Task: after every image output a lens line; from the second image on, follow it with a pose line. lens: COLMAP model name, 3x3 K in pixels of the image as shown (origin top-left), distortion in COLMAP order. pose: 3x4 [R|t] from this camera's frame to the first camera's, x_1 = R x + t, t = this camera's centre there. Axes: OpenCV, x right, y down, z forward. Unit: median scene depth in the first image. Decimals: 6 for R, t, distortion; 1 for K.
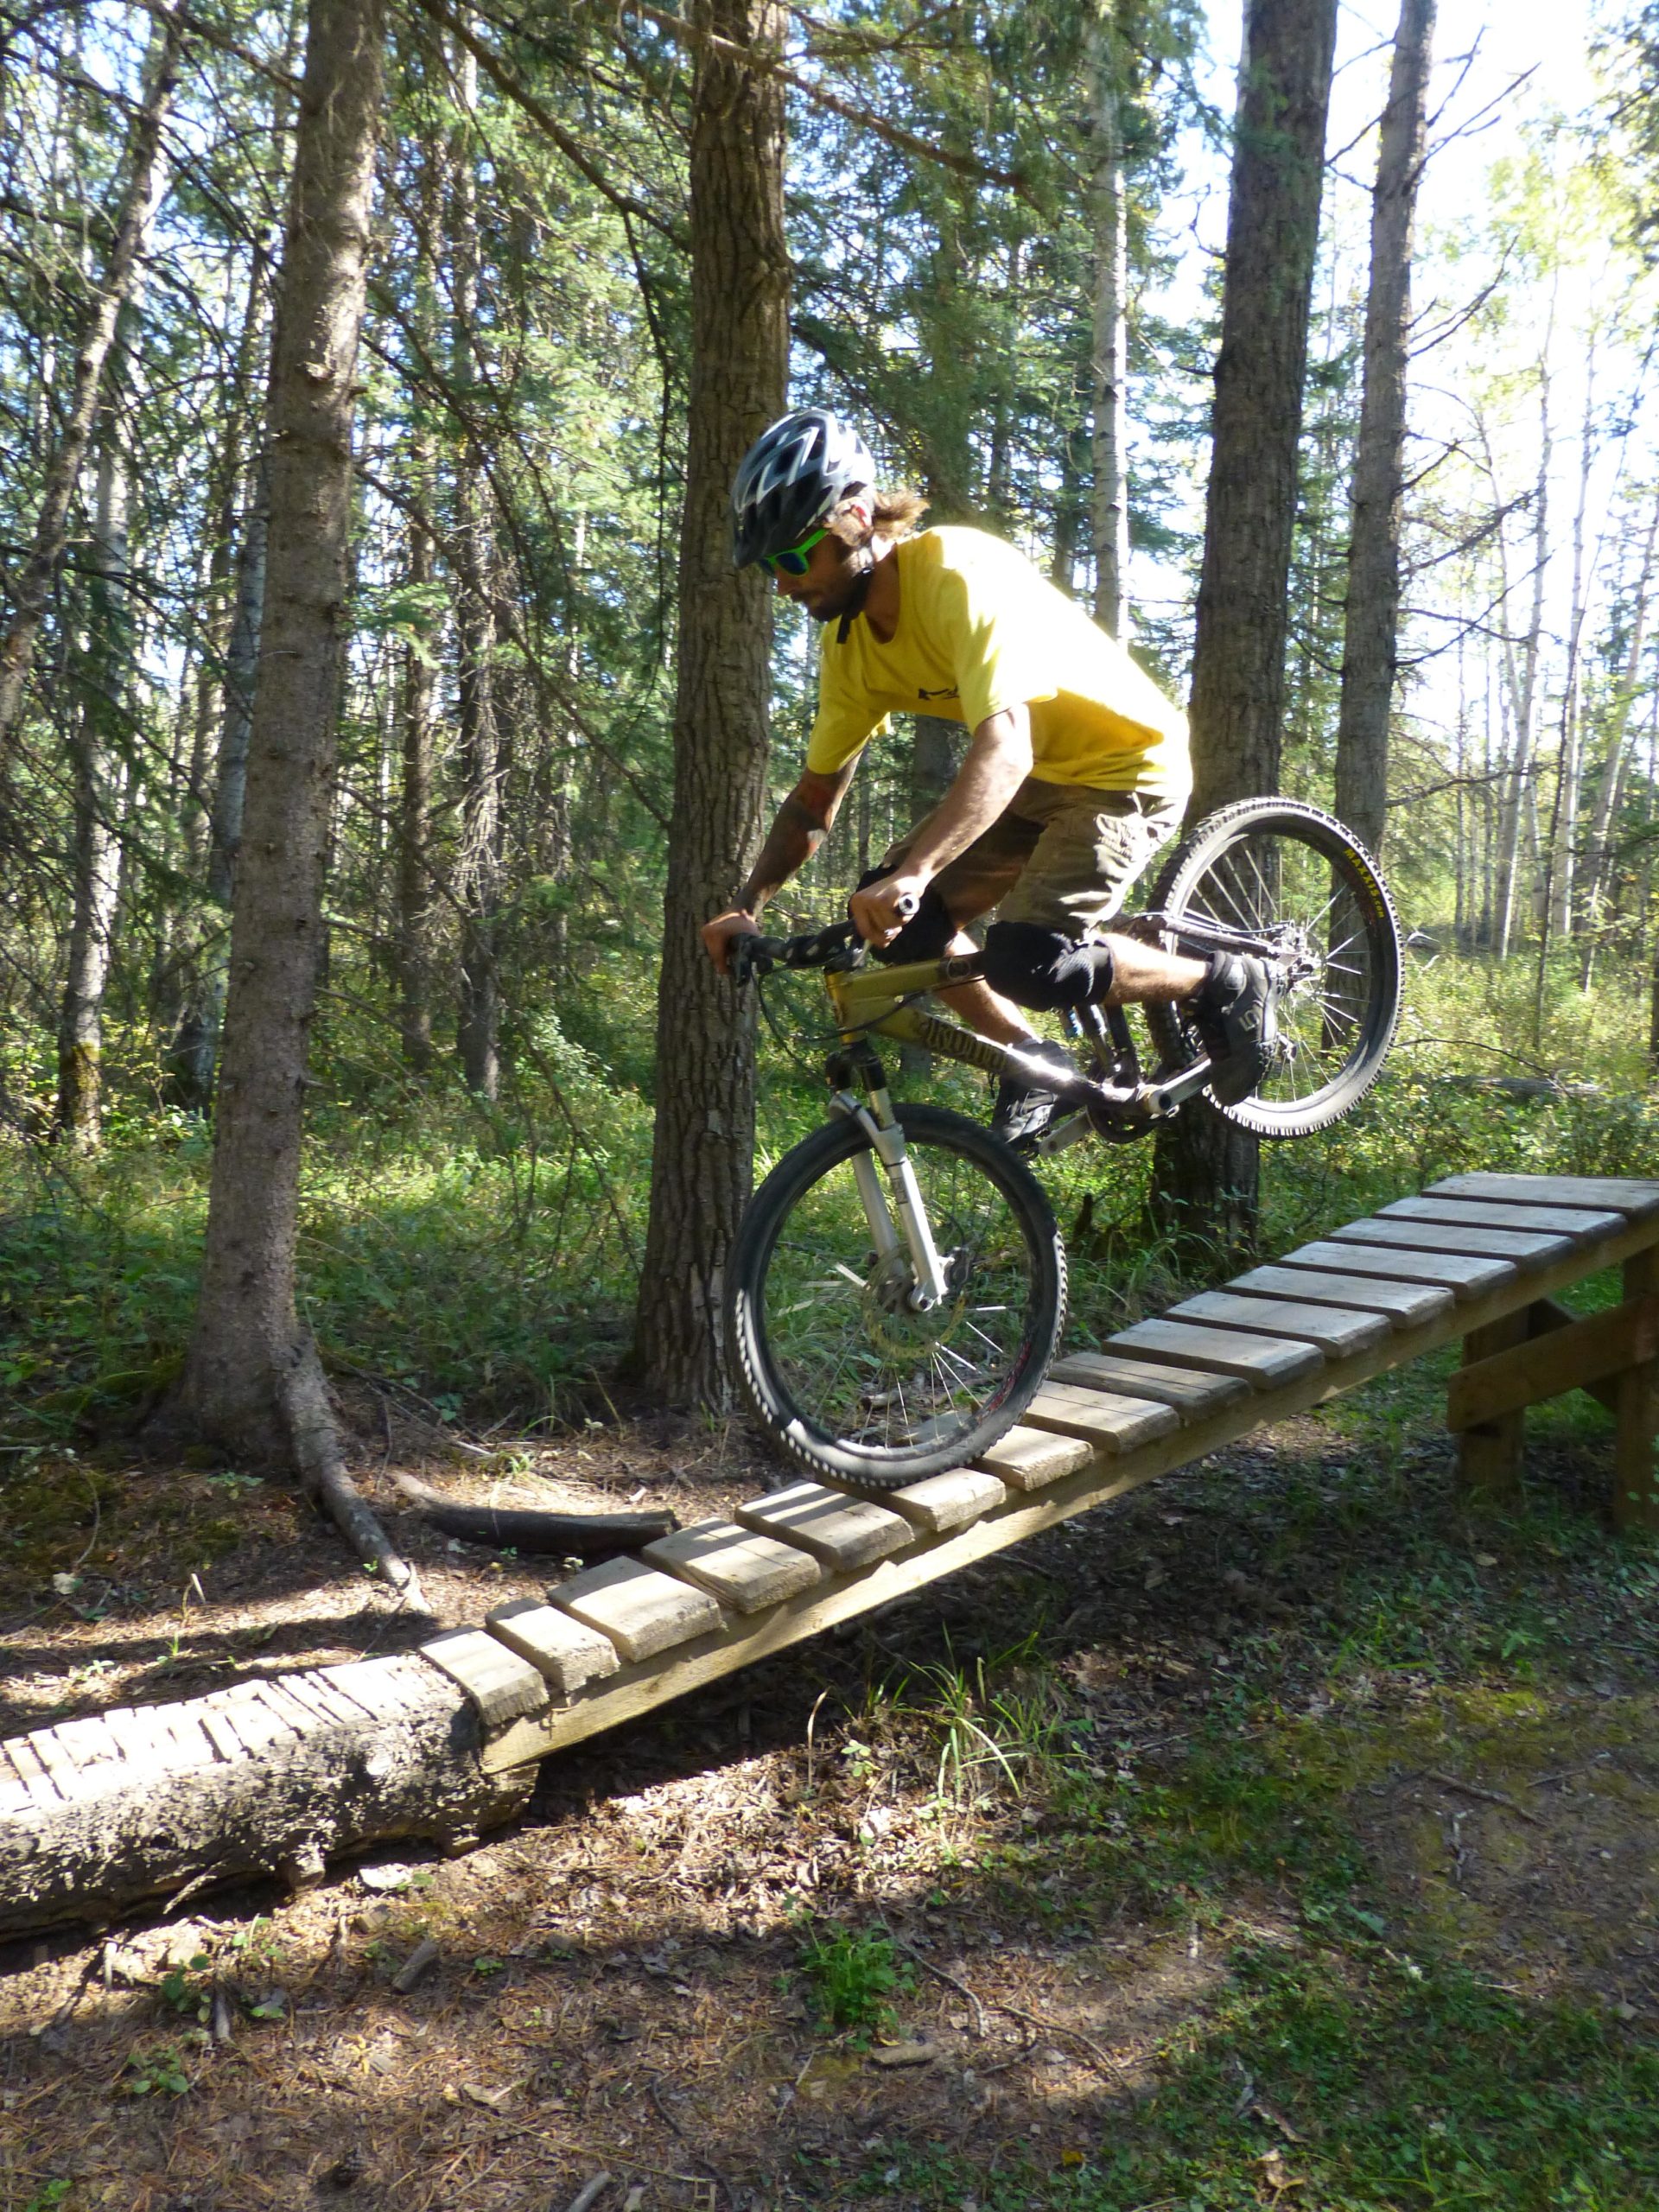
lens RADIAL K [[1783.1, 0, 829.5], [0, 1783.1, 1106.0], [0, 0, 1]] dist [-0.001229, 0.168089]
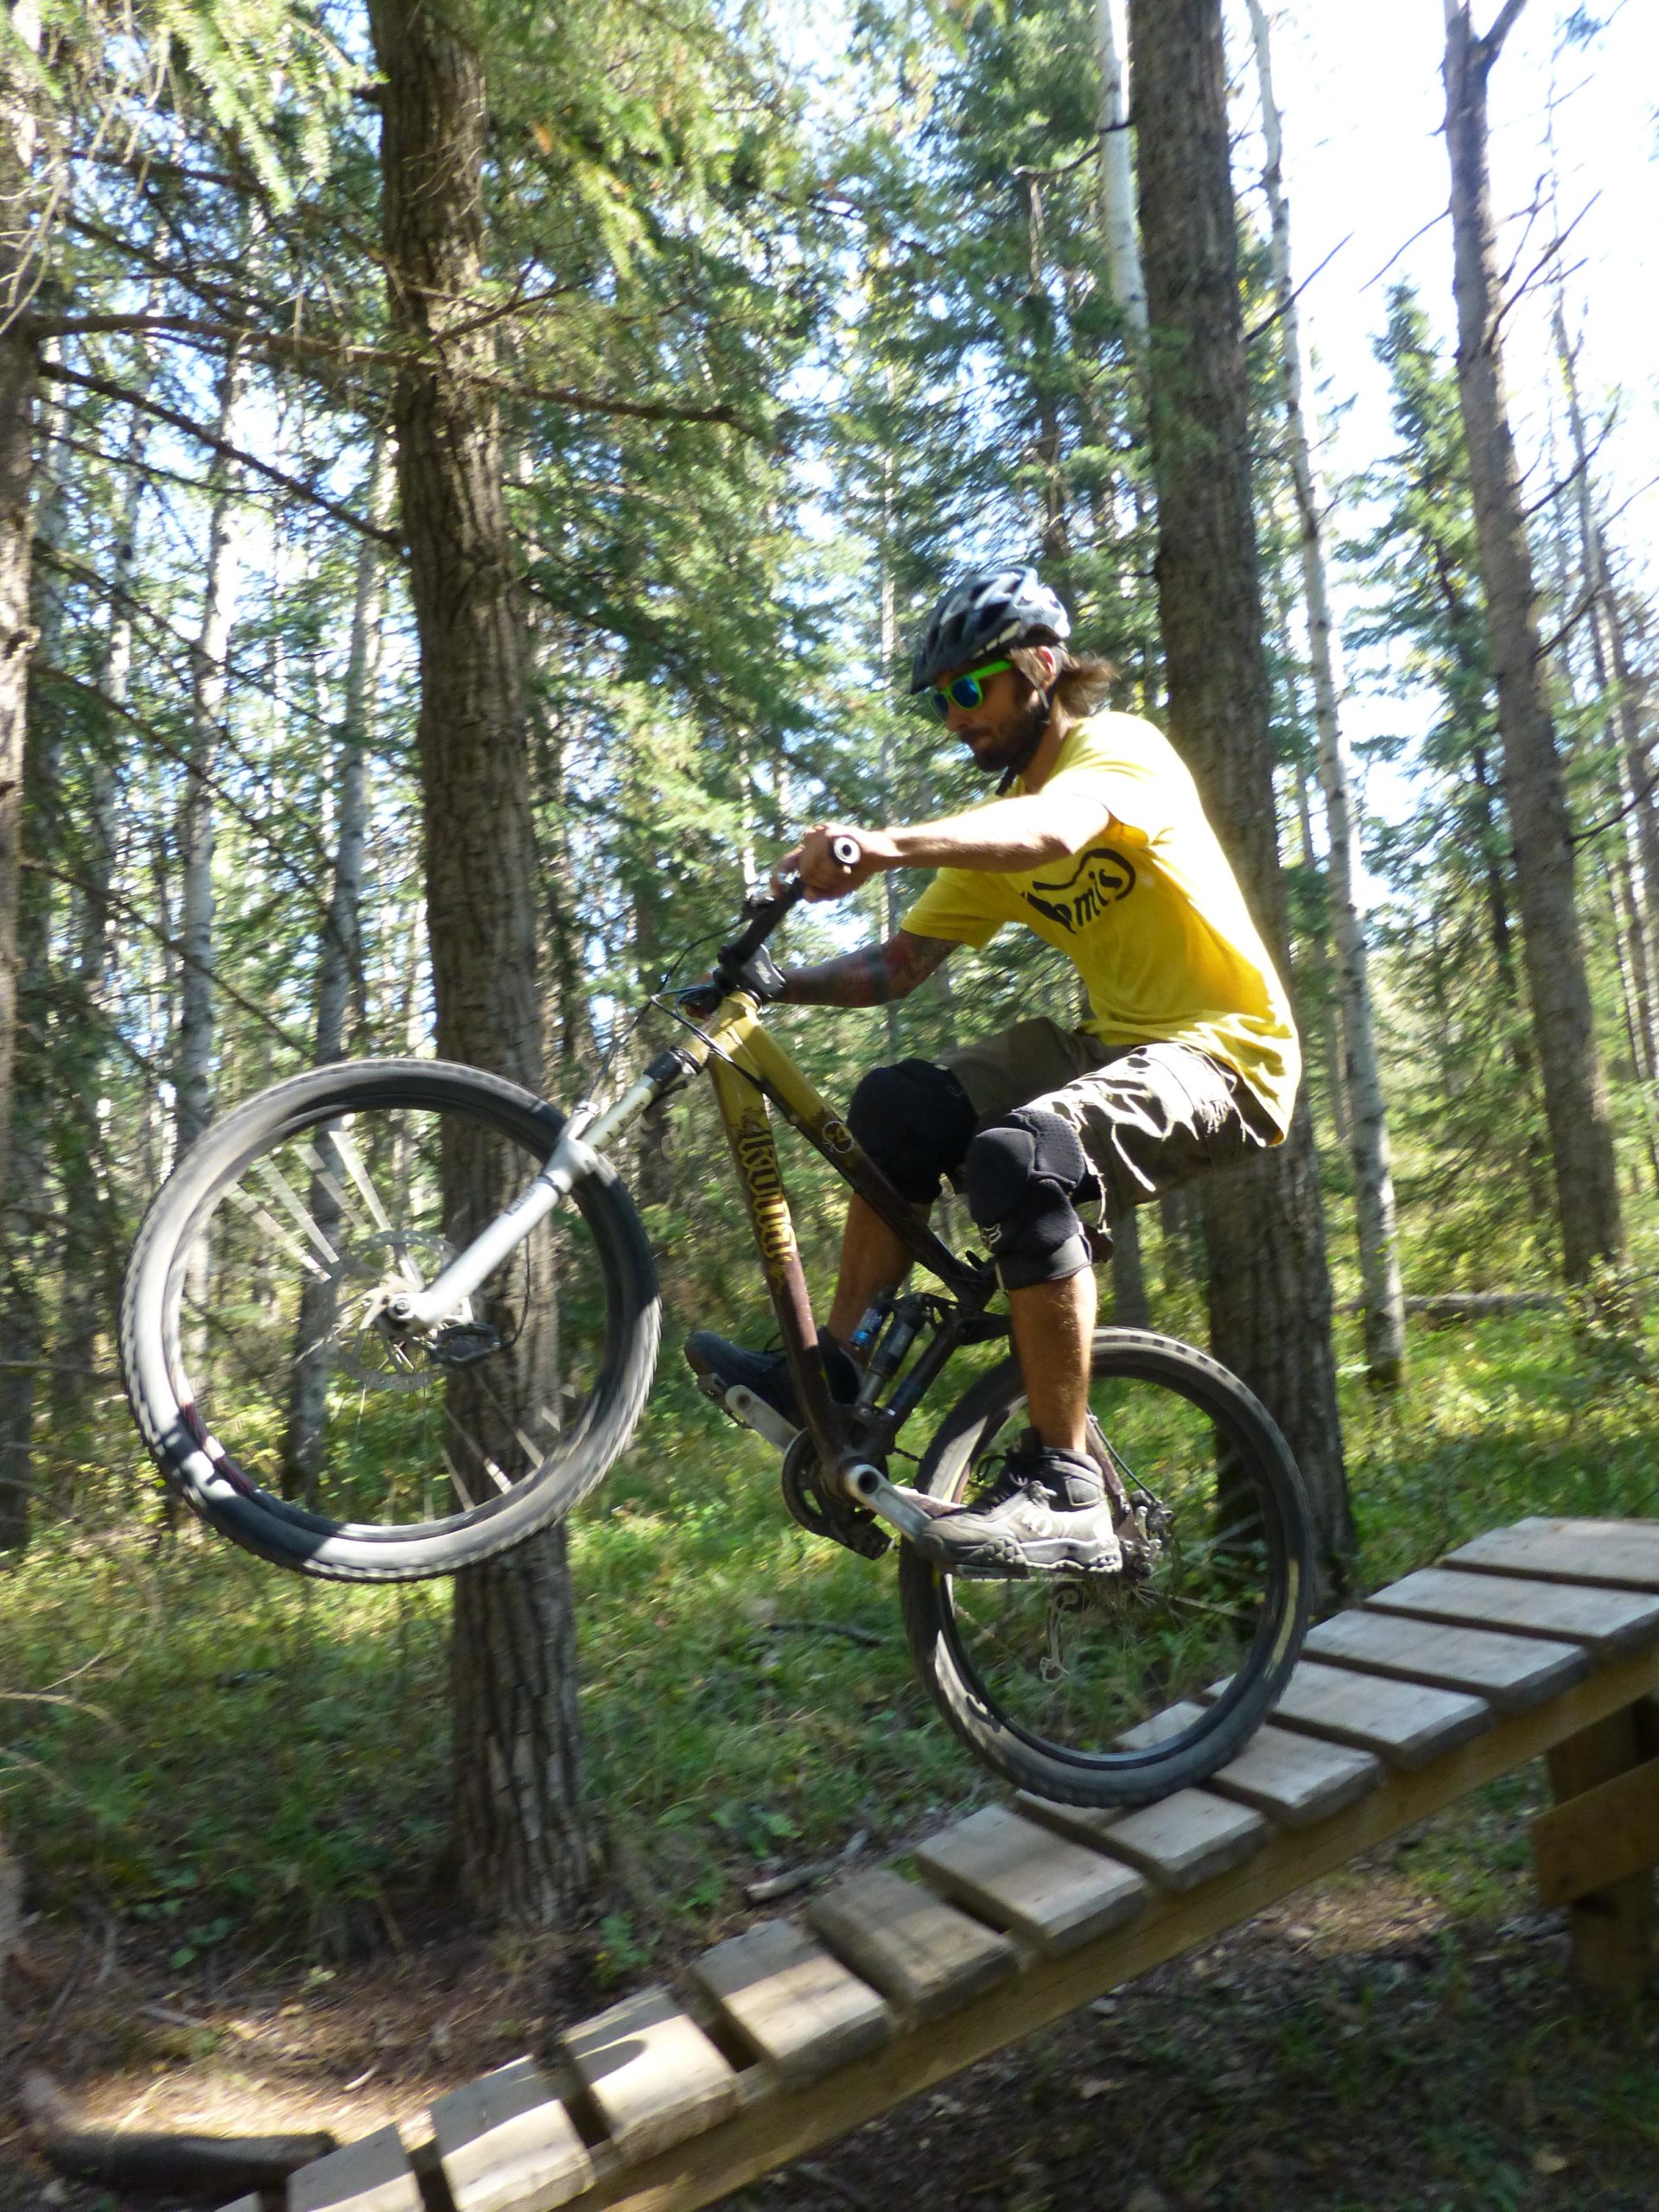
lens RADIAL K [[1783.1, 0, 829.5], [0, 1783.1, 1106.0], [0, 0, 1]] dist [-0.001229, 0.168089]
pose [[0.975482, -0.126767, -0.179903, 0.251509], [0.101246, 0.984298, -0.144591, -0.058225], [0.195407, 0.122831, 0.973000, 0.201225]]
